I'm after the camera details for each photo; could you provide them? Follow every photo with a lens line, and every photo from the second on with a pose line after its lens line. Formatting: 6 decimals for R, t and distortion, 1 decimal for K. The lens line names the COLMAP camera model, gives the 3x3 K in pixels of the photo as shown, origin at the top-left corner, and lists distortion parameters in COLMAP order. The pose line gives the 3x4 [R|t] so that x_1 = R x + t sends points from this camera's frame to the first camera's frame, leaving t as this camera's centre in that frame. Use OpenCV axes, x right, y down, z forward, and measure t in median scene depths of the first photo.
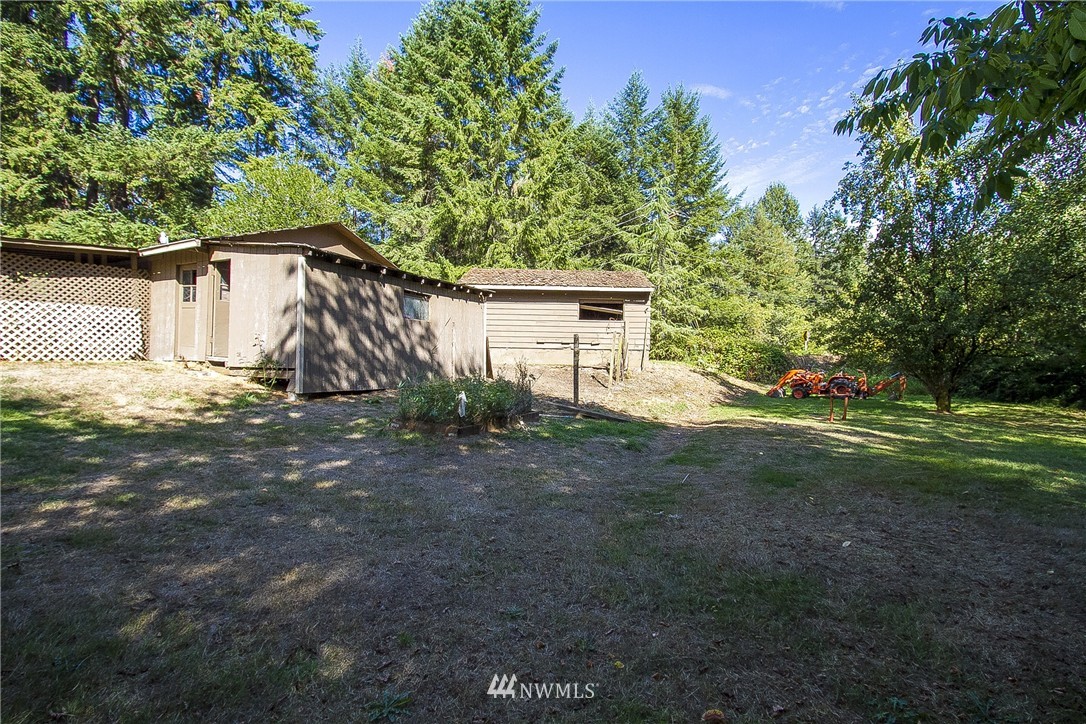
lens RADIAL K [[506.7, 0, 543.0], [0, 506.7, 362.0], [0, 0, 1]] dist [-0.000187, 0.000270]
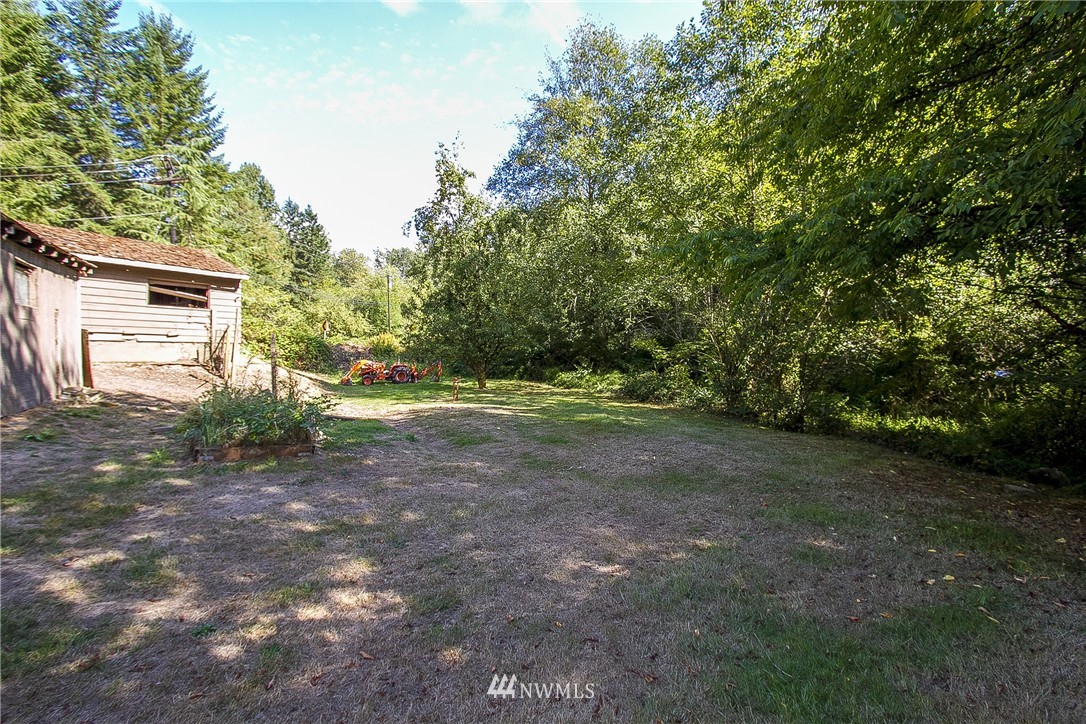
lens RADIAL K [[506.7, 0, 543.0], [0, 506.7, 362.0], [0, 0, 1]] dist [-0.000187, 0.000270]
pose [[0.530685, -0.026926, 0.847141, -0.272997], [-0.001607, 0.999461, 0.032774, -0.020351], [-0.847568, -0.018754, 0.530356, 0.055155]]
